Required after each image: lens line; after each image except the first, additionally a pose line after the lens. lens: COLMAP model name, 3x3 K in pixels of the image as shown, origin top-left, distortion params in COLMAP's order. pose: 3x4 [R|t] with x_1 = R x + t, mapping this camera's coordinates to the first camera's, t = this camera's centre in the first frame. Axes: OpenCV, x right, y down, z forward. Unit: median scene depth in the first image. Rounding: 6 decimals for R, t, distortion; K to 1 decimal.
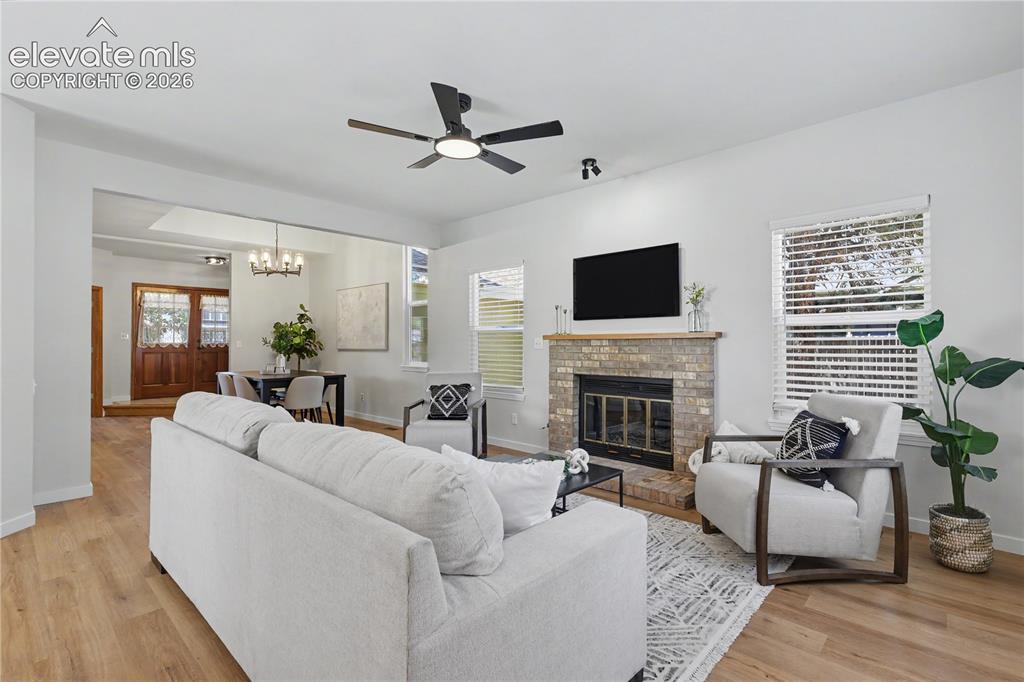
lens RADIAL K [[479.2, 0, 512.2], [0, 479.2, 340.3], [0, 0, 1]] dist [0.001338, 0.000629]
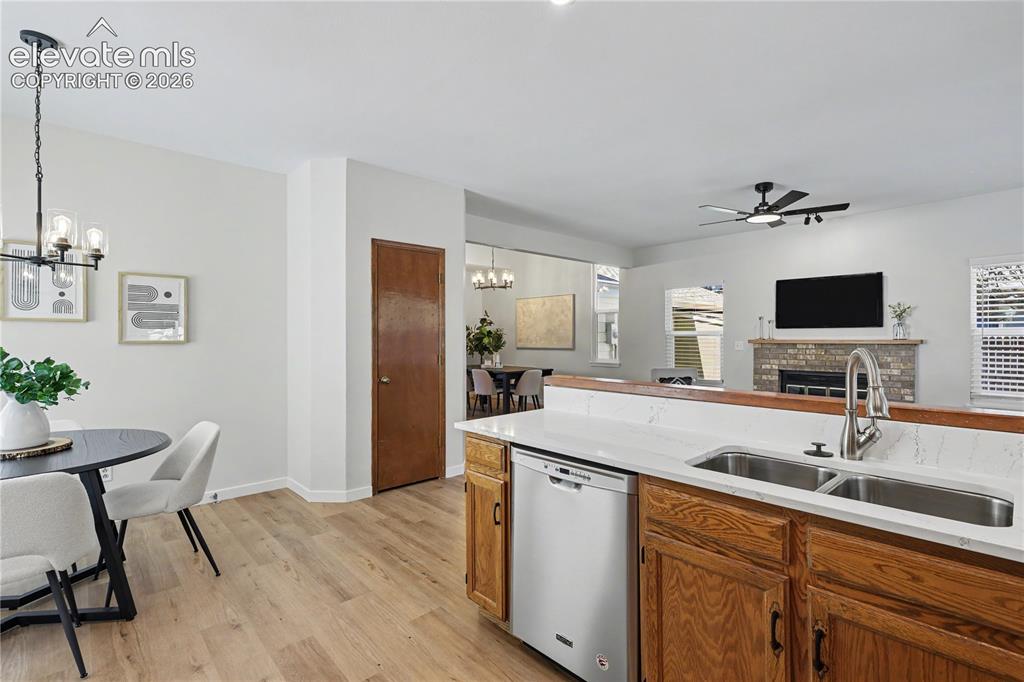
lens RADIAL K [[479.2, 0, 511.2], [0, 479.2, 342.8], [0, 0, 1]] dist [0.001338, 0.000629]
pose [[0.996439, 0.007512, -0.083978, -0.485838], [-0.006665, 0.999924, 0.010362, -0.012084], [0.084049, -0.009765, 0.996414, -0.355932]]
